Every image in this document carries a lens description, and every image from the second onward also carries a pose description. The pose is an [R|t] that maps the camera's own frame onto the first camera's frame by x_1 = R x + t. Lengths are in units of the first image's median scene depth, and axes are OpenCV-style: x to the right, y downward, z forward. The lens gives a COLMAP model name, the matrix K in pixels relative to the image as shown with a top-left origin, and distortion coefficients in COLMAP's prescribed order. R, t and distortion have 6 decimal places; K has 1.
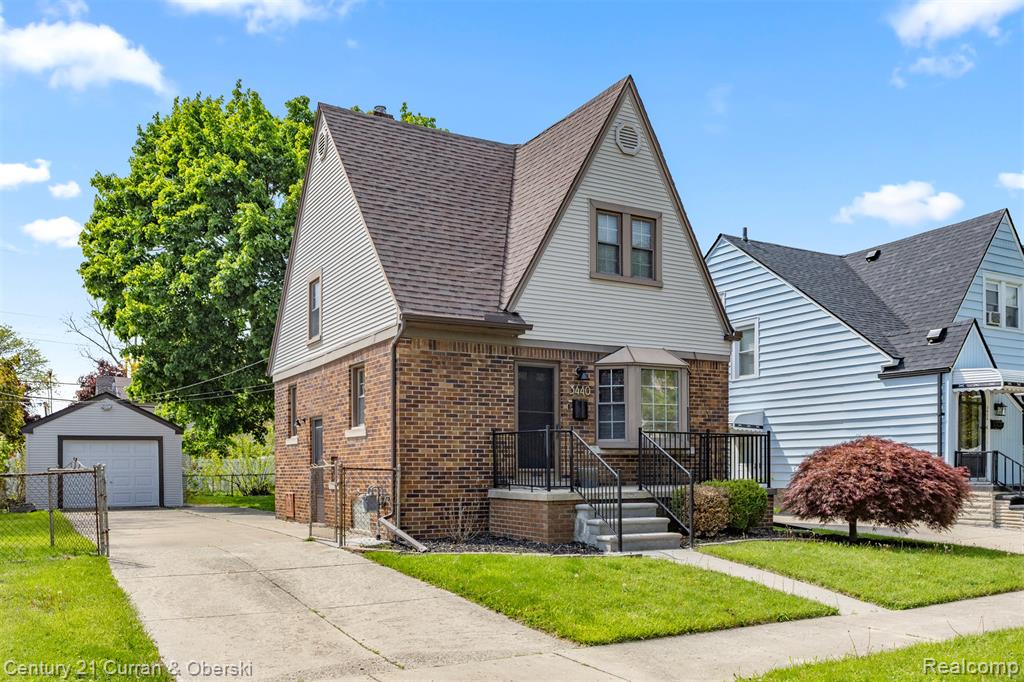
lens RADIAL K [[866.4, 0, 522.7], [0, 866.4, 486.1], [0, 0, 1]] dist [0.032842, 0.005045]
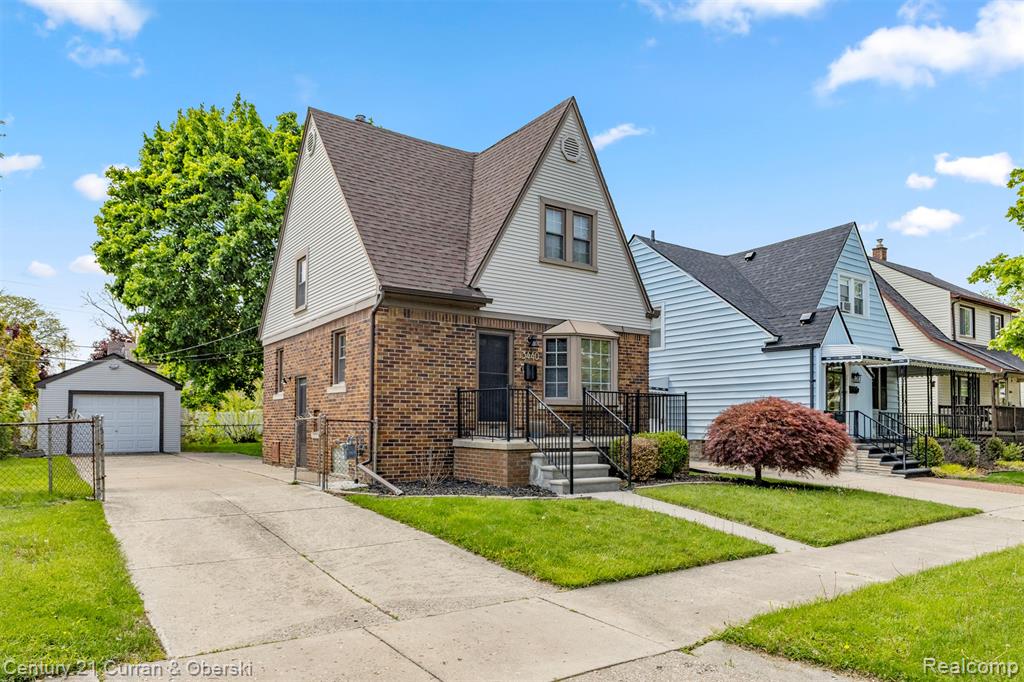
lens RADIAL K [[680.9, 0, 516.0], [0, 680.9, 411.5], [0, 0, 1]] dist [0.019575, -0.001518]
pose [[0.996689, 0.008716, 0.080839, -0.028019], [-0.005777, 0.999316, -0.036518, -0.000753], [-0.081102, 0.035930, 0.996058, 0.081676]]
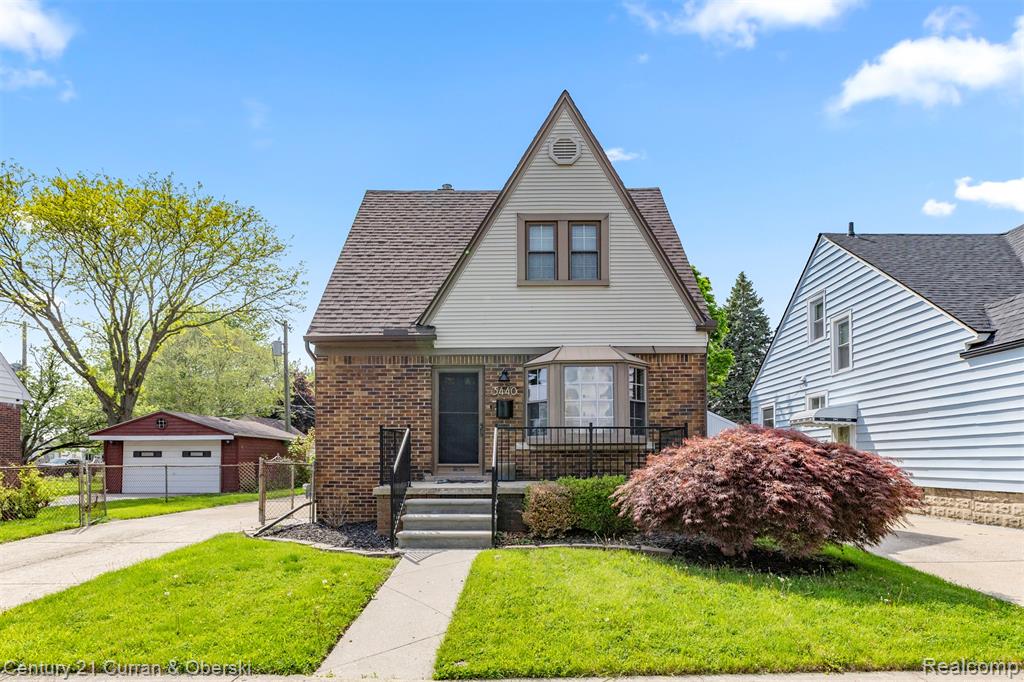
lens RADIAL K [[562.3, 0, 527.1], [0, 562.3, 461.1], [0, 0, 1]] dist [-0.004010, -0.000988]
pose [[0.849753, 0.001926, -0.527177, 0.457195], [-0.010981, 0.999841, -0.014048, -0.013942], [0.527066, 0.017726, 0.849639, 0.422067]]
